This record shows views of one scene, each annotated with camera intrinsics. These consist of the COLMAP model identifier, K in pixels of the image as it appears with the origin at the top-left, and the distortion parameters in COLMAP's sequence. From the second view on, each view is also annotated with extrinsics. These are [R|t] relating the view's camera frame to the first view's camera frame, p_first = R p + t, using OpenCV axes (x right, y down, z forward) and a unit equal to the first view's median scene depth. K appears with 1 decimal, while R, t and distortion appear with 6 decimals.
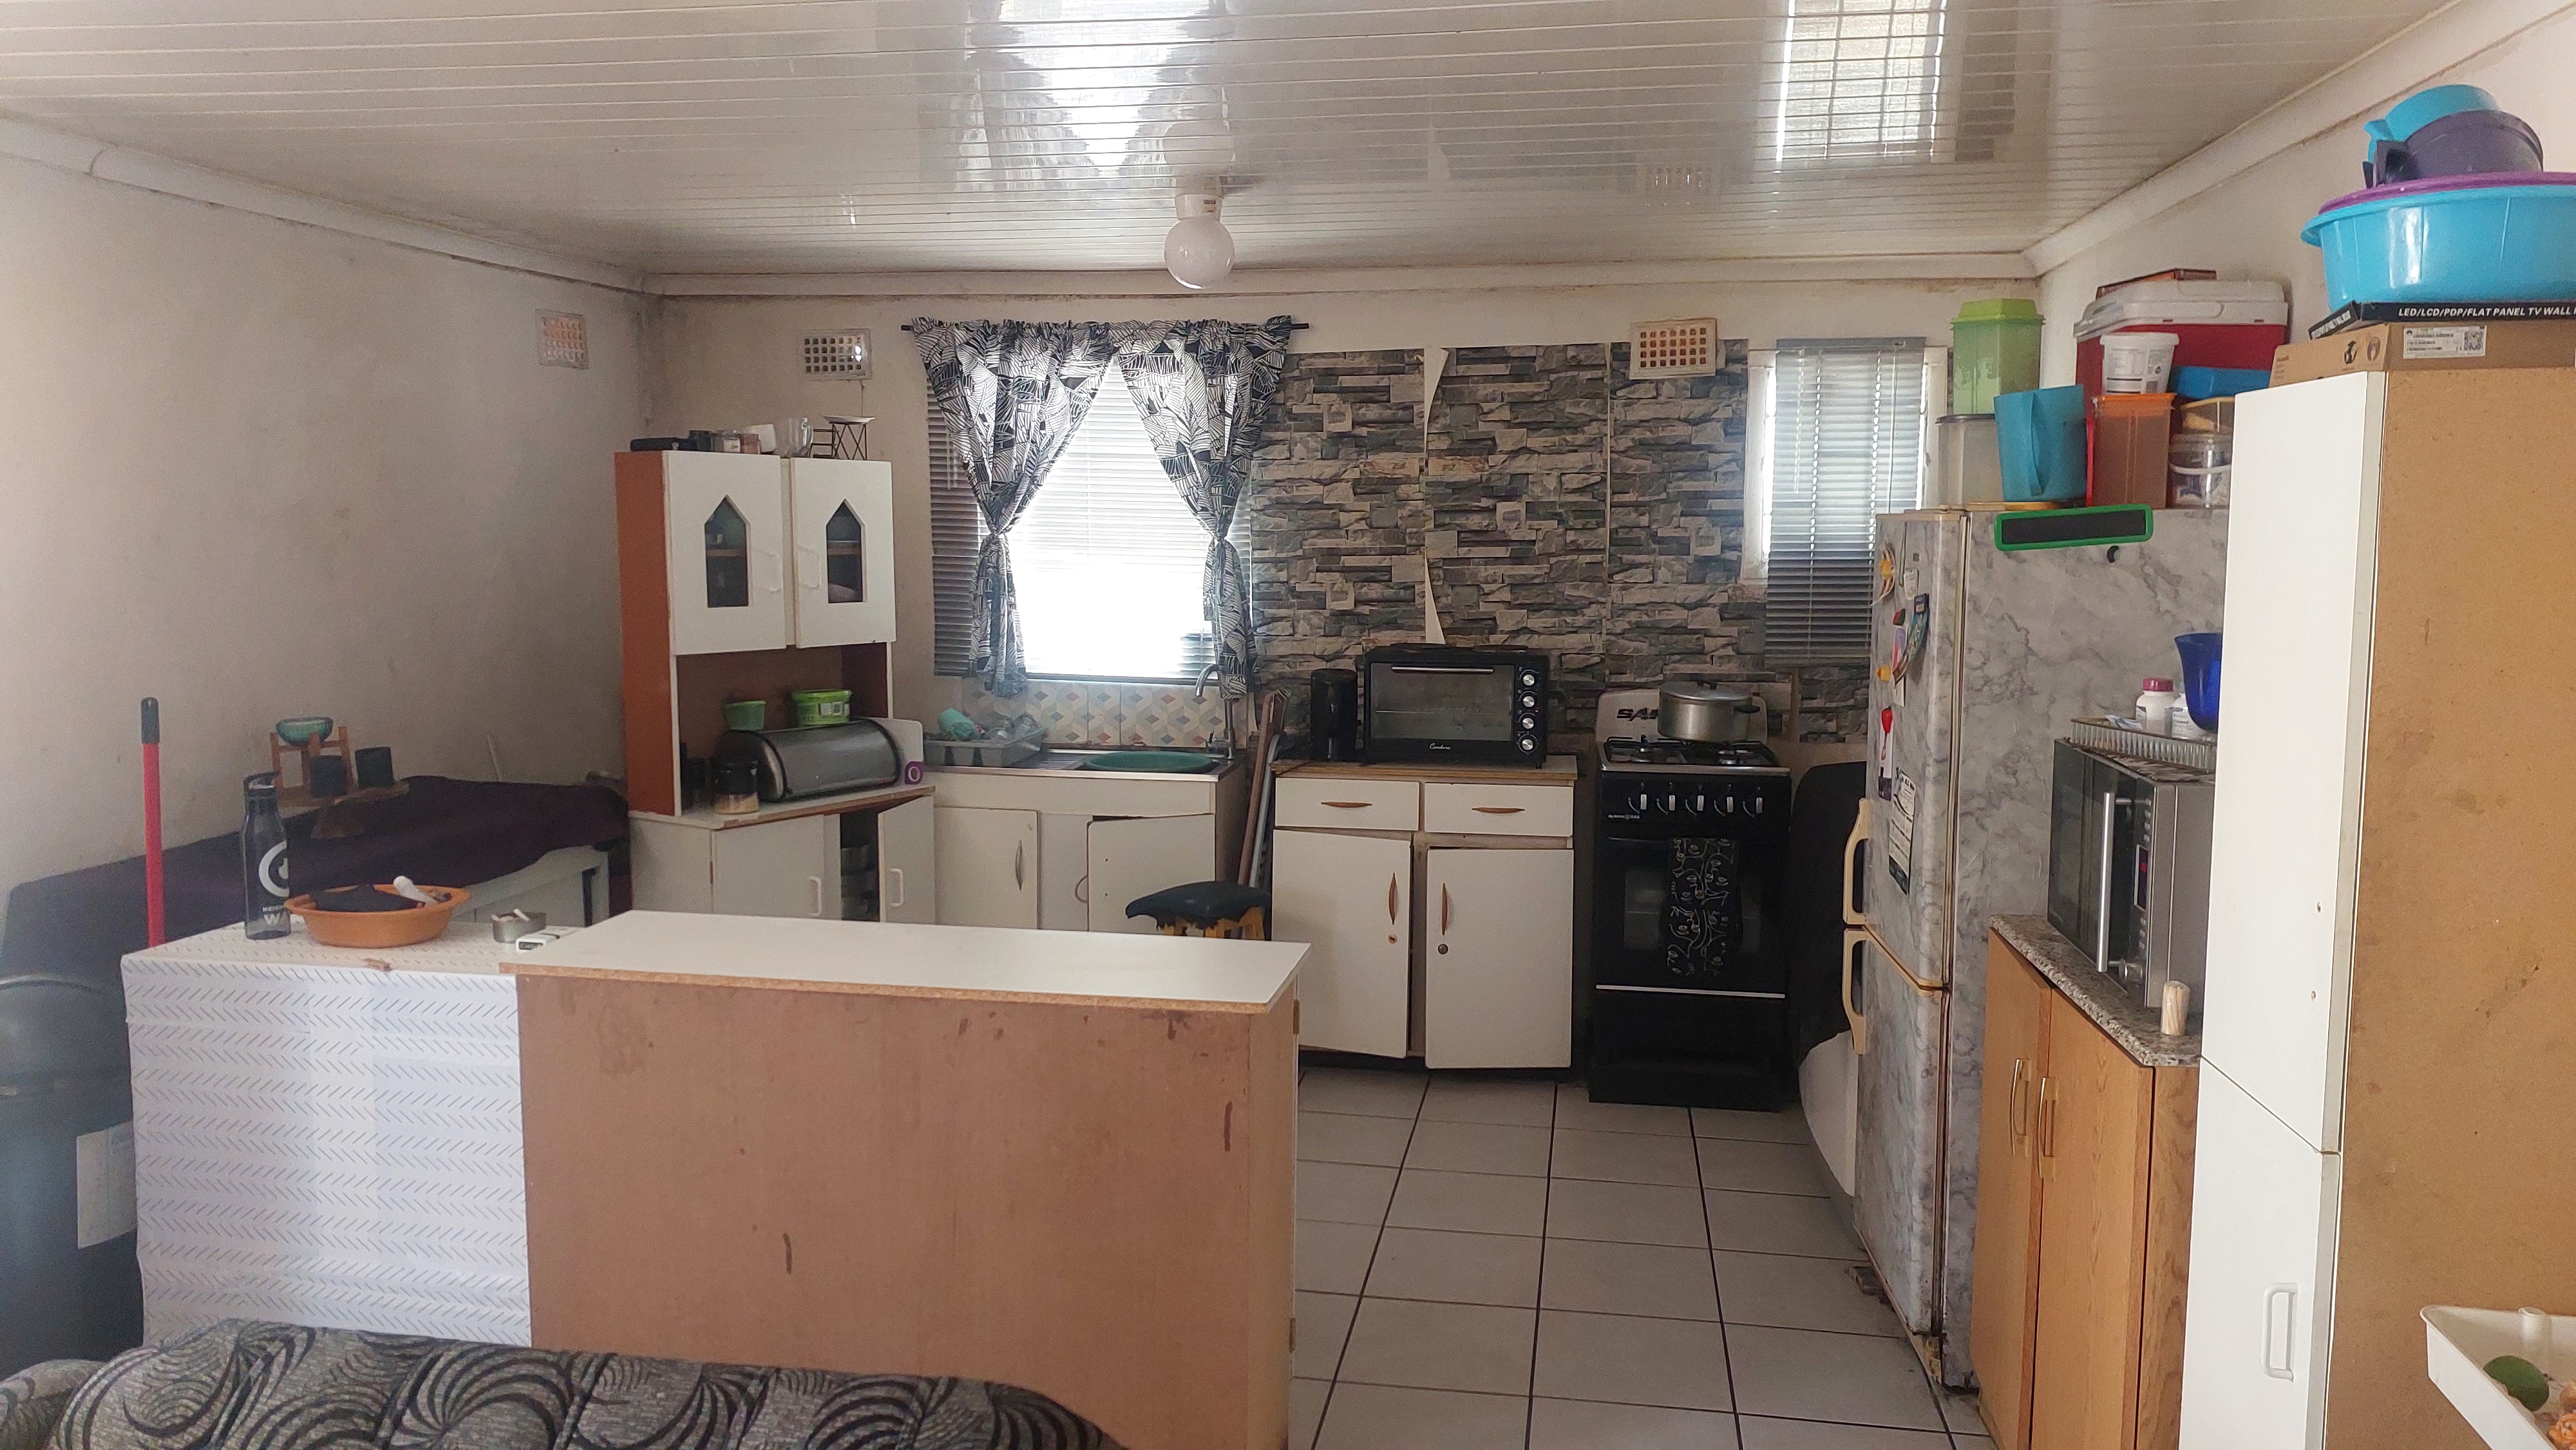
lens RADIAL K [[1905.3, 0, 1288.0], [0, 1905.3, 725.0], [0, 0, 1]] dist [0.215290, -0.318314]
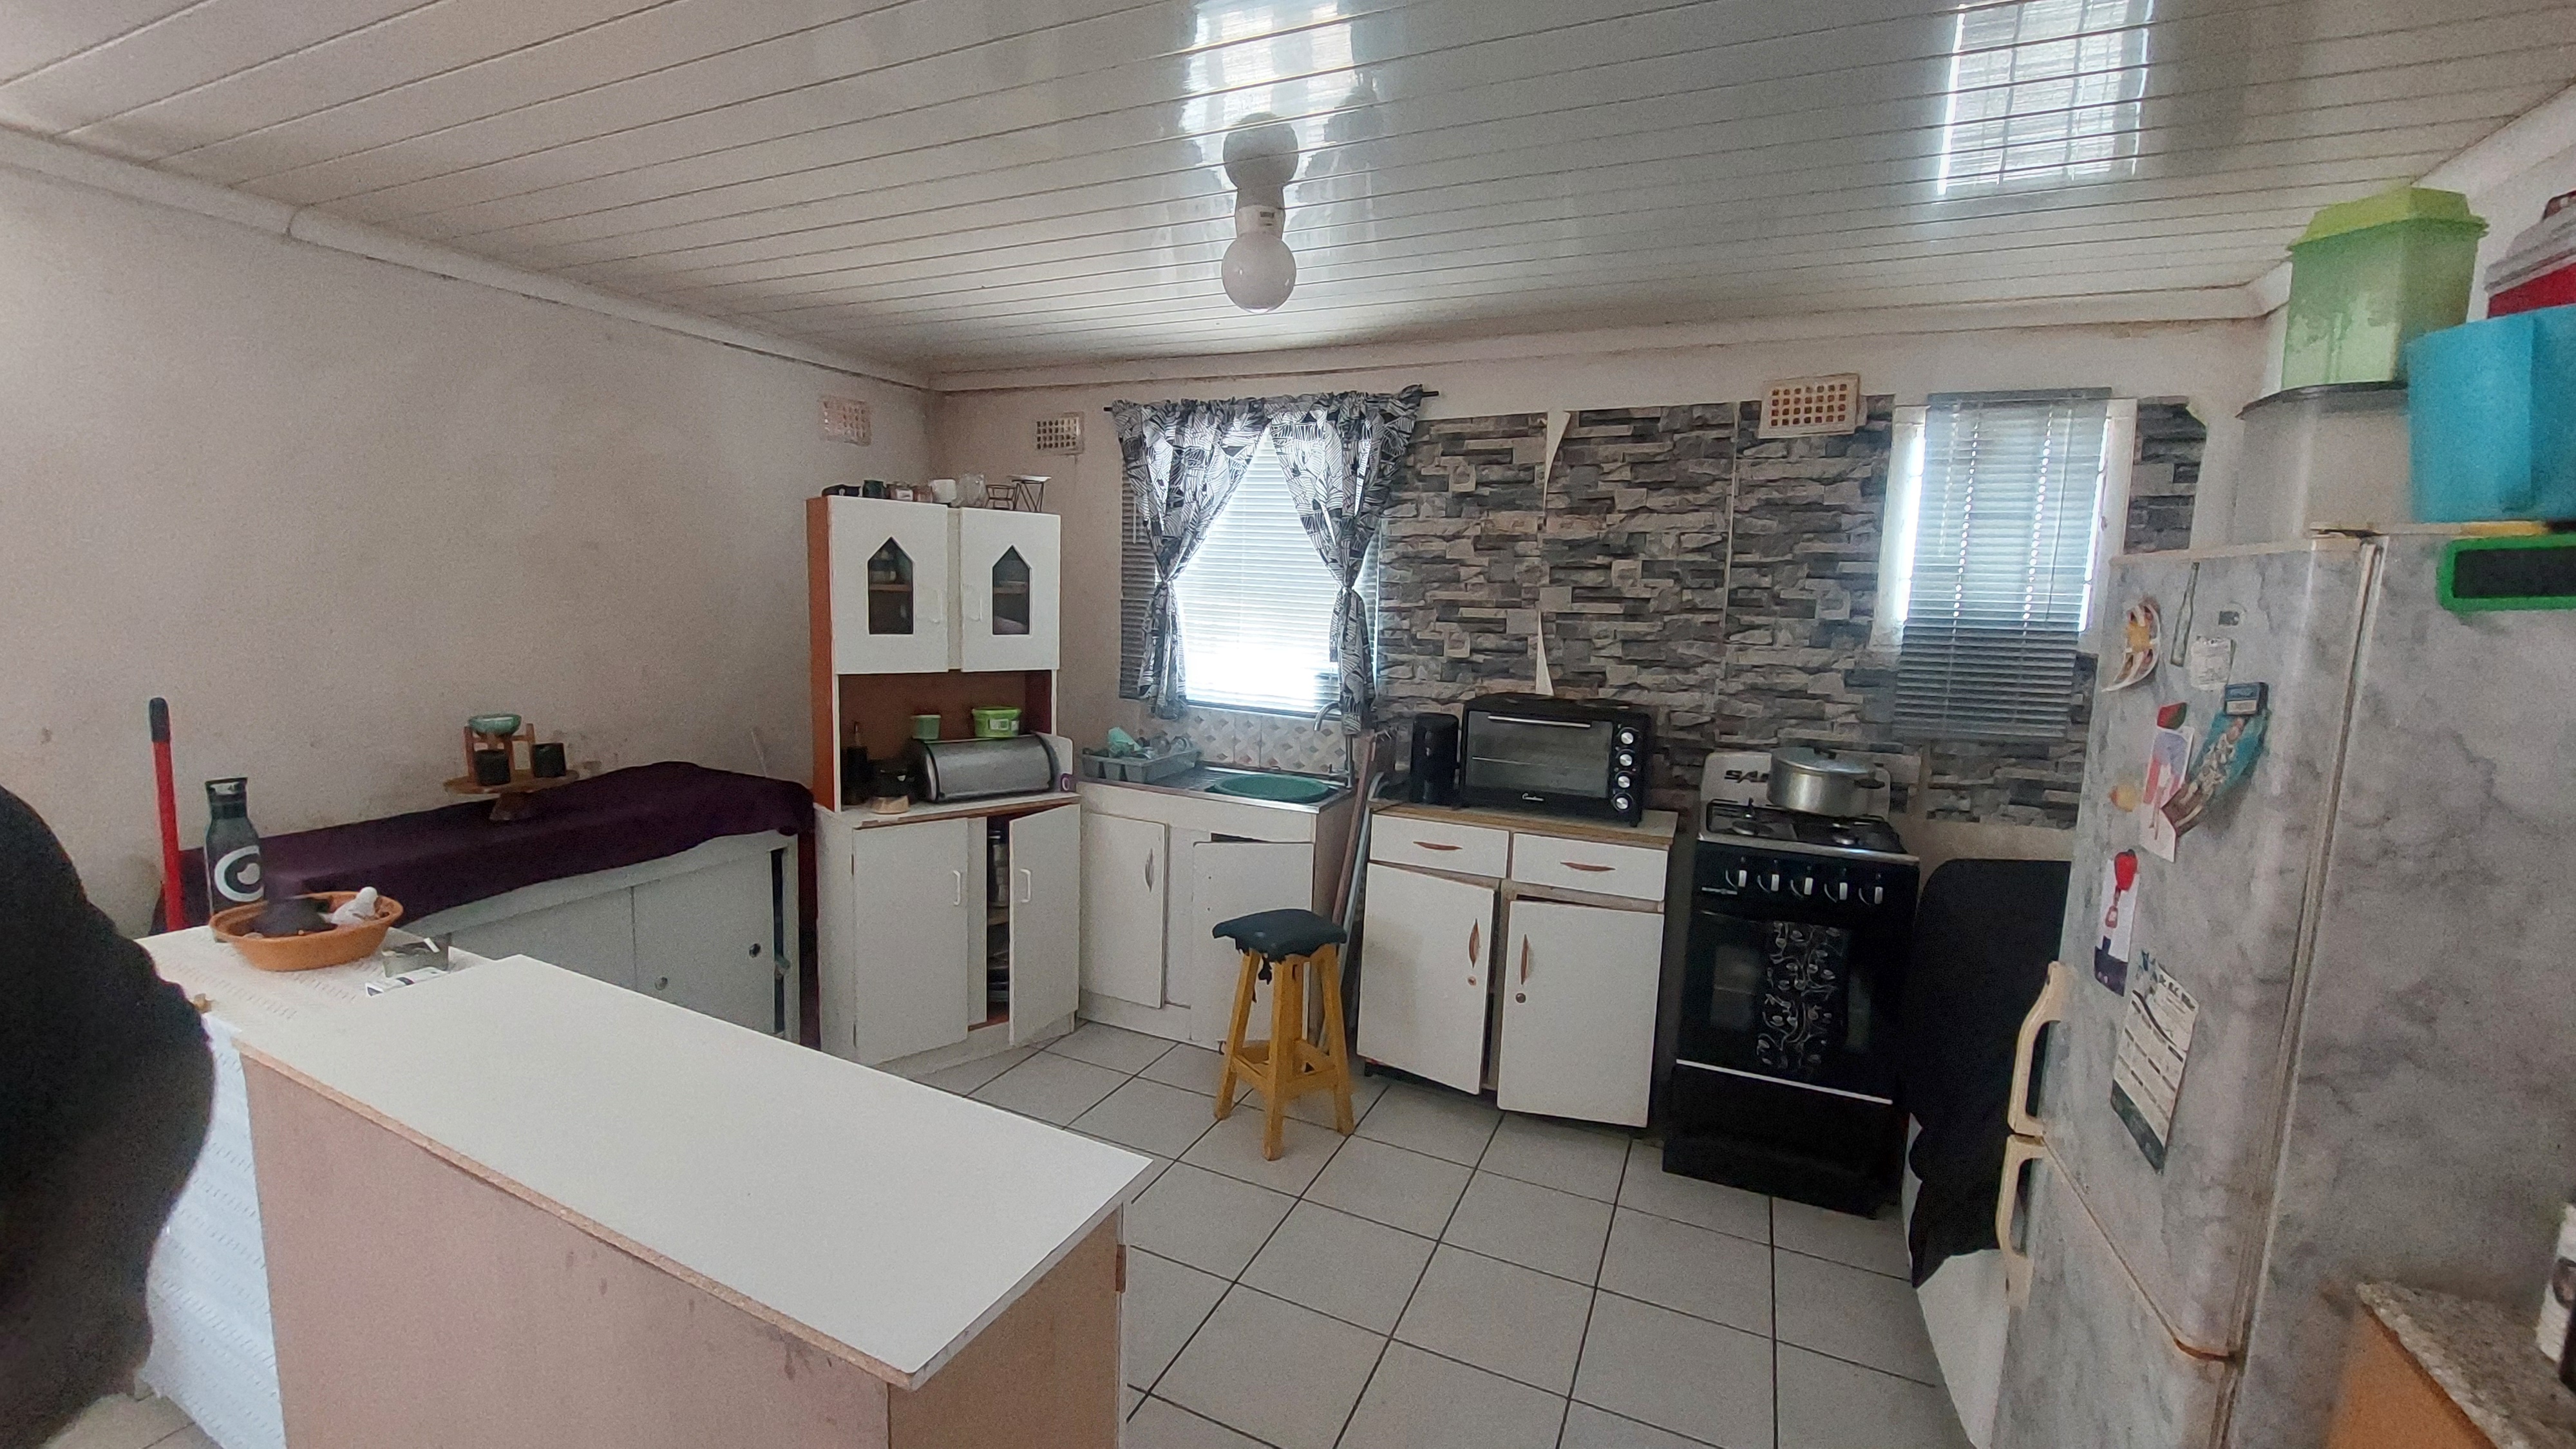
lens RADIAL K [[1030.5, 0, 1271.3], [0, 1030.5, 726.6], [0, 0, 1]] dist [0.000655, -0.000018]
pose [[0.960275, 0.061795, -0.272128, 0.090611], [-0.057393, 0.998060, 0.024114, -0.030524], [0.273090, -0.007538, 0.961959, 0.425129]]
